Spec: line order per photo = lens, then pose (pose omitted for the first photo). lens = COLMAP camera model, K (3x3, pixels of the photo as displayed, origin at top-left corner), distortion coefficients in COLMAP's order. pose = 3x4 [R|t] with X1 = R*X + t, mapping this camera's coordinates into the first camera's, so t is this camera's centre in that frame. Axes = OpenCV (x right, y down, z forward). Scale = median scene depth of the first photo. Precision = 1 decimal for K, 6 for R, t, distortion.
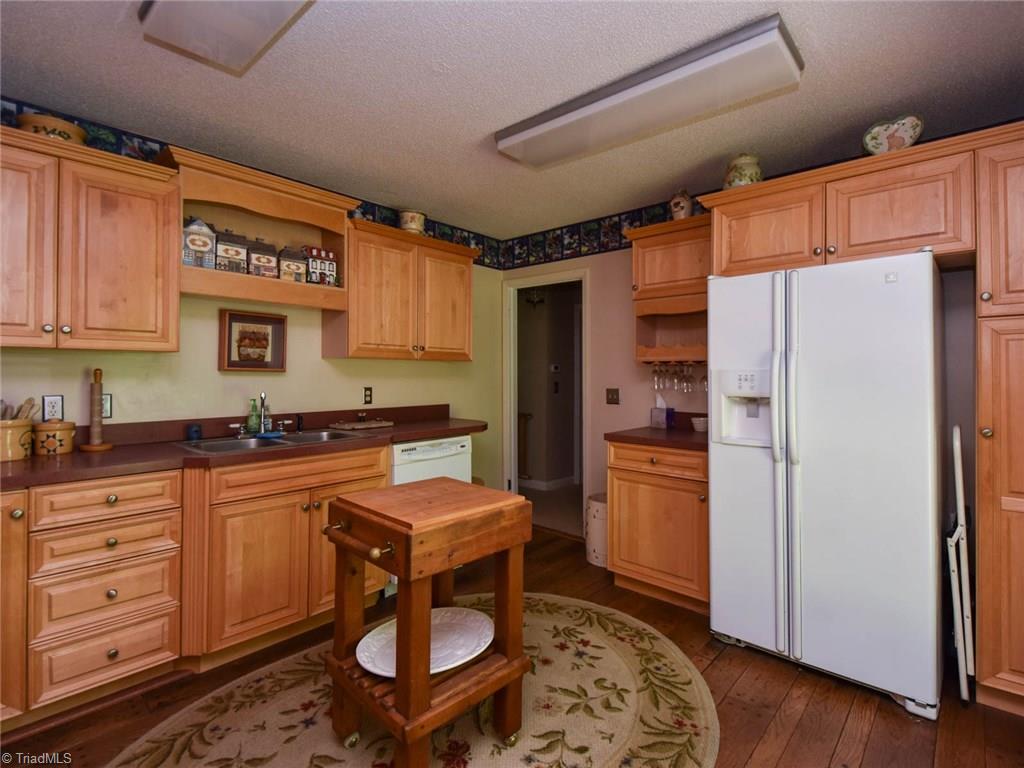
lens RADIAL K [[520.0, 0, 515.2], [0, 520.0, 364.2], [0, 0, 1]] dist [0.036168, -0.000084]
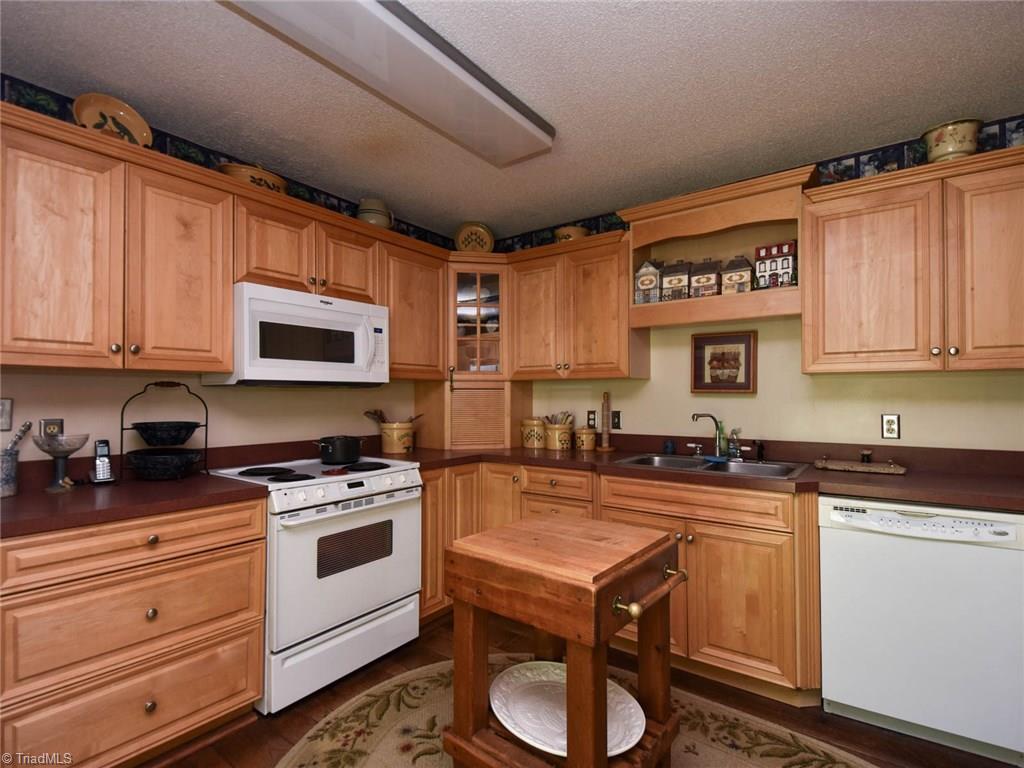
lens RADIAL K [[497.1, 0, 506.5], [0, 497.1, 391.8], [0, 0, 1]] dist [0.032591, -0.022363]
pose [[0.087626, -0.010774, -0.996095, 0.405731], [0.023349, 0.999689, -0.008758, 0.010387], [0.995880, -0.022491, 0.087851, 0.527617]]
